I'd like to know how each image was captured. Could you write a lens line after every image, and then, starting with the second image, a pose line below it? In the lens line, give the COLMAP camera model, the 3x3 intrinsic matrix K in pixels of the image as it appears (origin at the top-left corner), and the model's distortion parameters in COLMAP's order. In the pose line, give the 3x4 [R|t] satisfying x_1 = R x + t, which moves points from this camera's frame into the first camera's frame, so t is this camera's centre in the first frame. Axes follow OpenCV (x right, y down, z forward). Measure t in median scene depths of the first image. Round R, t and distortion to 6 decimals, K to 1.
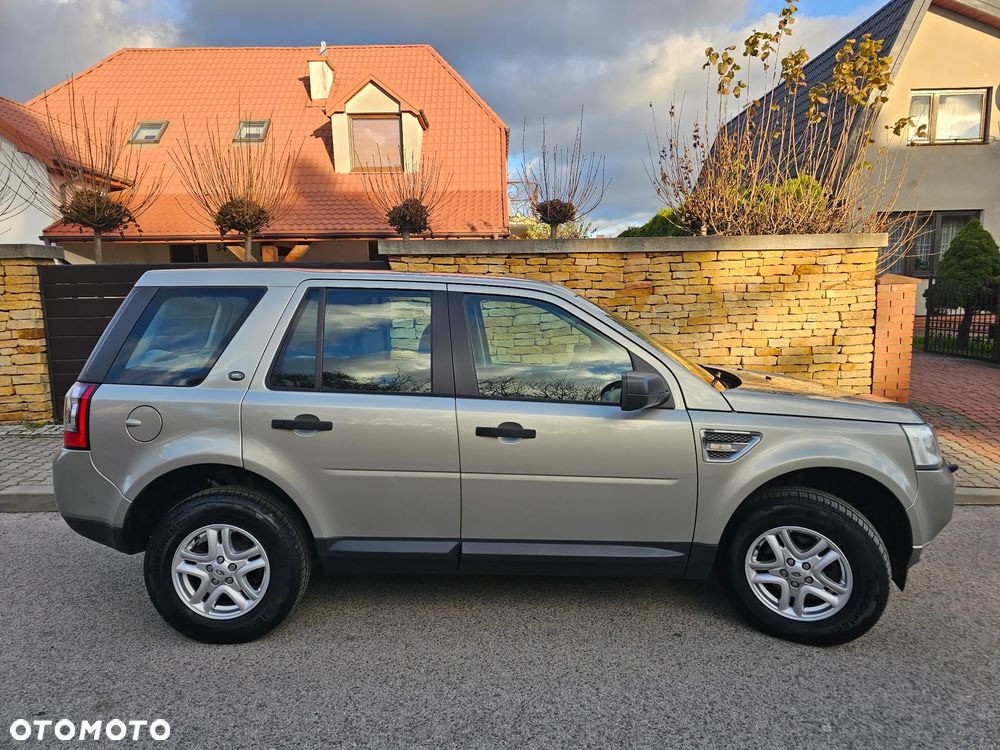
lens RADIAL K [[658.7, 0, 508.7], [0, 658.7, 373.4], [0, 0, 1]] dist [0.093288, -0.104813]
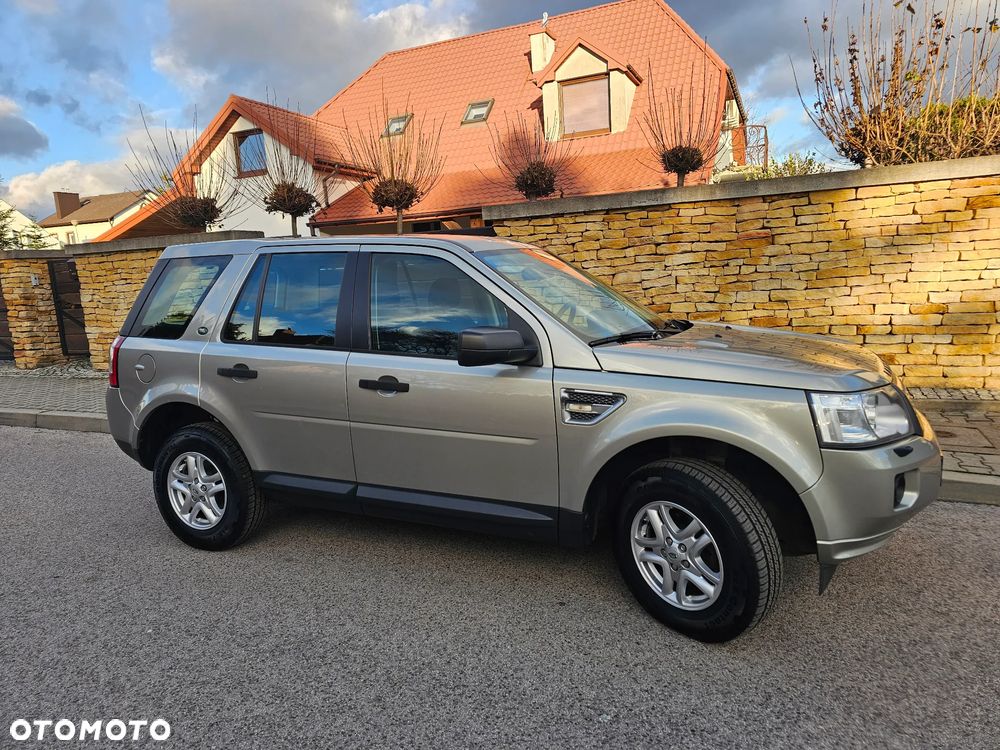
lens RADIAL K [[664.1, 0, 501.2], [0, 664.1, 363.9], [0, 0, 1]] dist [0.063240, -0.048367]
pose [[0.915489, 0.020539, -0.401818, 0.254511], [-0.005821, 0.999268, 0.037816, 0.006307], [0.402300, -0.032281, 0.914938, 0.047387]]
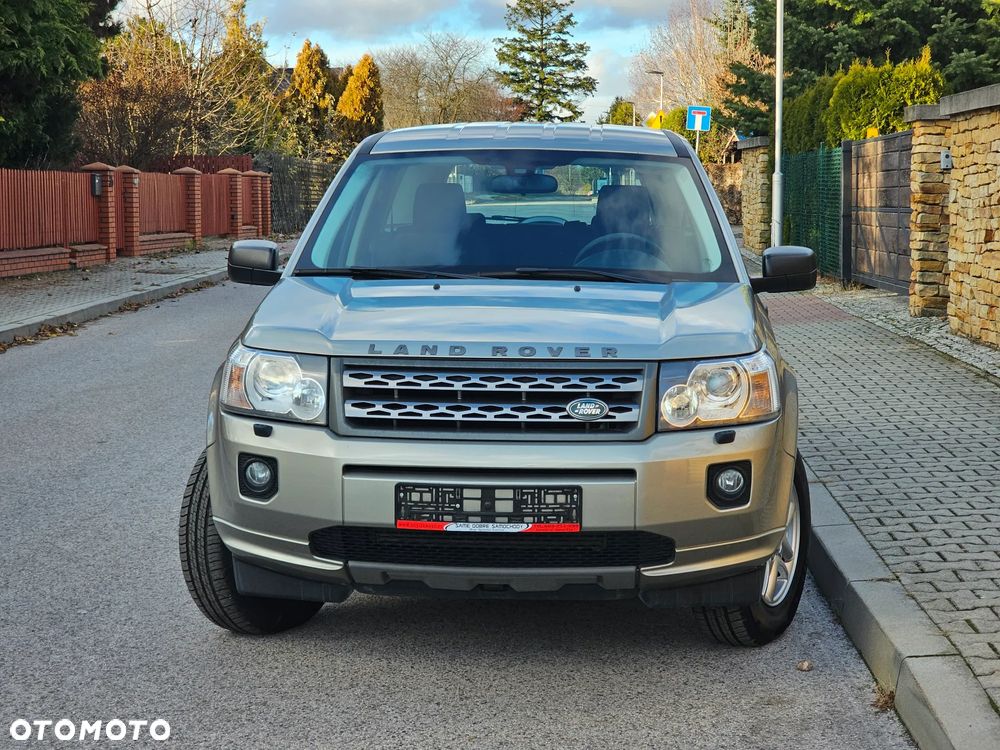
lens RADIAL K [[1969.2, 0, 499.5], [0, 1969.2, 316.6], [0, 0, 1]] dist [-0.838810, 7.579818]
pose [[-0.047482, 0.077884, -0.995831, 1.122949], [-0.110244, 0.990456, 0.082720, -0.061515], [0.992770, 0.113712, -0.038443, 0.593124]]
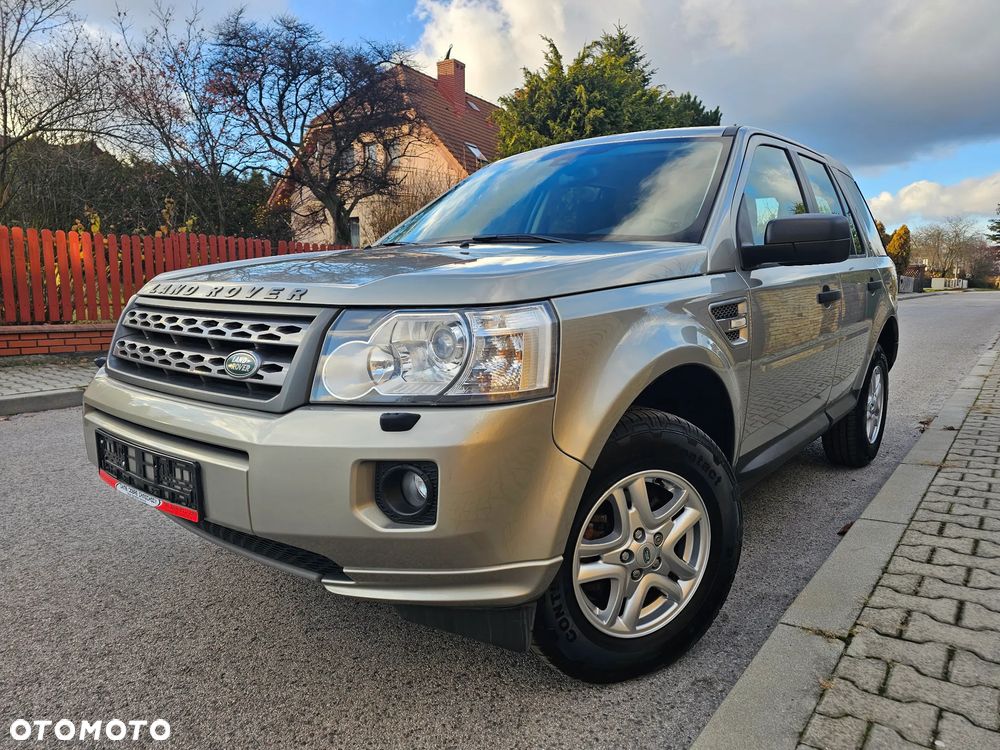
lens RADIAL K [[666.0, 0, 500.0], [0, 666.0, 375.0], [0, 0, 1]] dist [0.048314, -0.022759]
pose [[-0.623056, 0.109982, -0.774407, 0.436602], [-0.086211, 0.974377, 0.207744, -0.009397], [0.777412, 0.196199, -0.597609, 0.795232]]
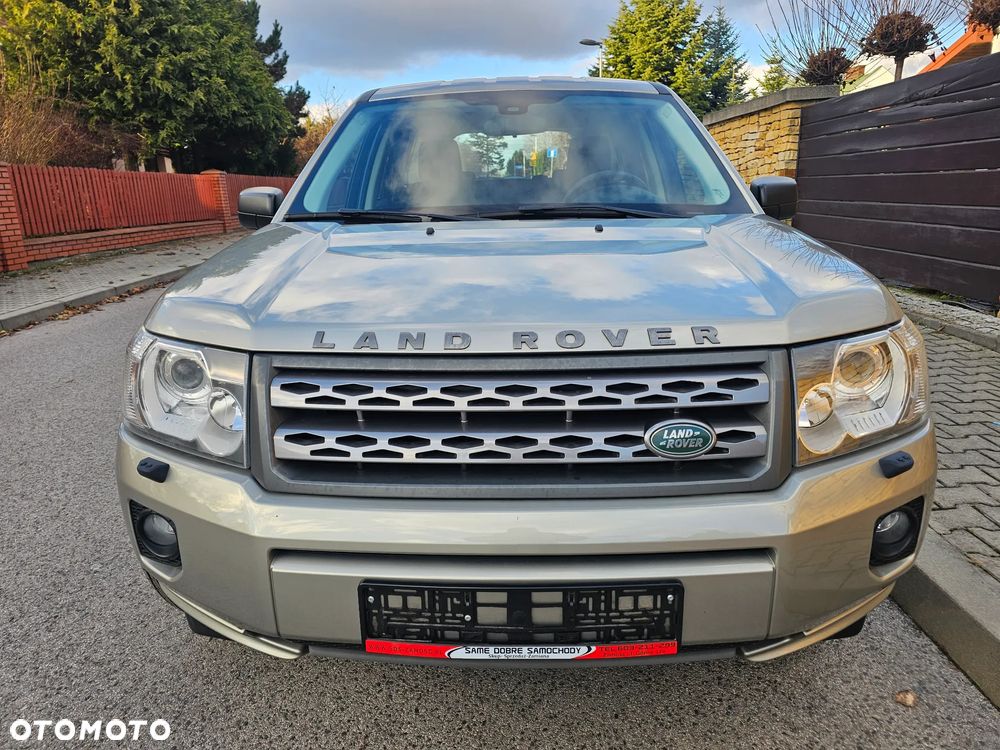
lens RADIAL K [[667.8, 0, 491.0], [0, 667.8, 367.4], [0, 0, 1]] dist [0.054843, -0.040977]
pose [[-0.020208, 0.272821, -0.961853, 0.474837], [-0.082310, 0.958329, 0.273551, -0.018572], [0.996402, 0.084698, 0.003090, 0.554423]]
